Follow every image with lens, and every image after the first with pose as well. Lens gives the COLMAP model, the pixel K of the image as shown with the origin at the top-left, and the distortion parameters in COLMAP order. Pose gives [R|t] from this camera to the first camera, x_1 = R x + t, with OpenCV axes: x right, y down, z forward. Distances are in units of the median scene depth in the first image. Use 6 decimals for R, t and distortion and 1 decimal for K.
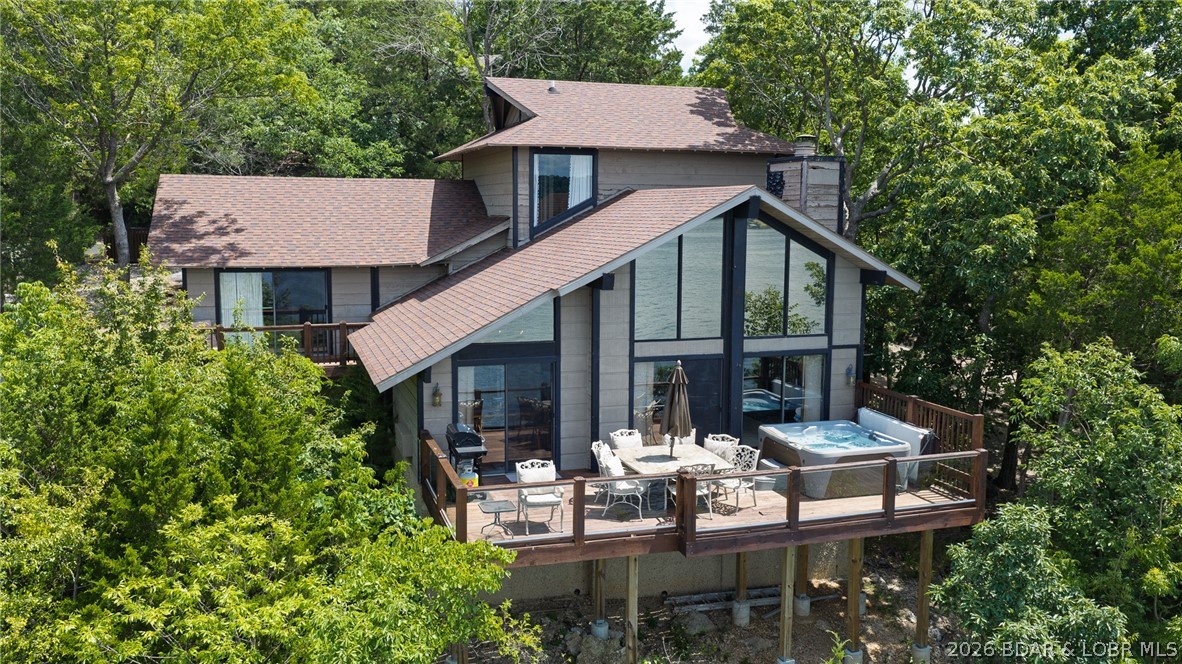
lens RADIAL K [[979.6, 0, 588.5], [0, 979.6, 333.6], [0, 0, 1]] dist [0.020225, -0.045895]
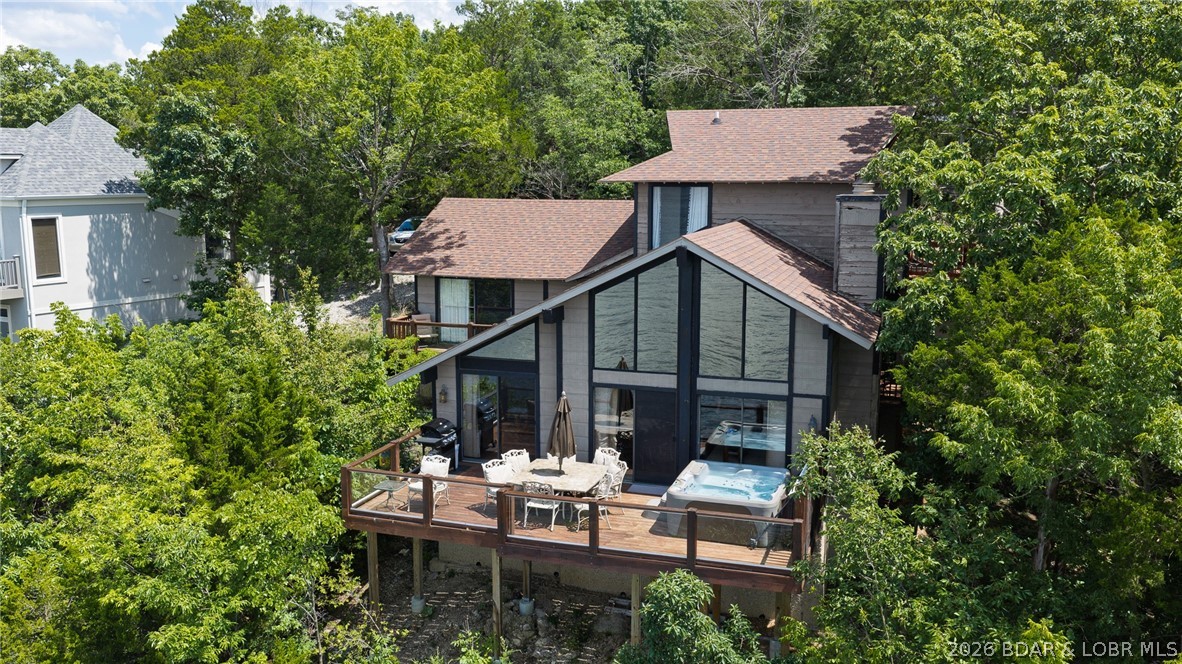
lens RADIAL K [[979.6, 0, 590.0], [0, 979.6, 334.3], [0, 0, 1]] dist [0.020225, -0.045895]
pose [[0.807824, 0.089783, -0.582545, 0.683274], [-0.070927, 0.995956, 0.055142, -0.091564], [0.585140, -0.003227, 0.810926, 0.074482]]
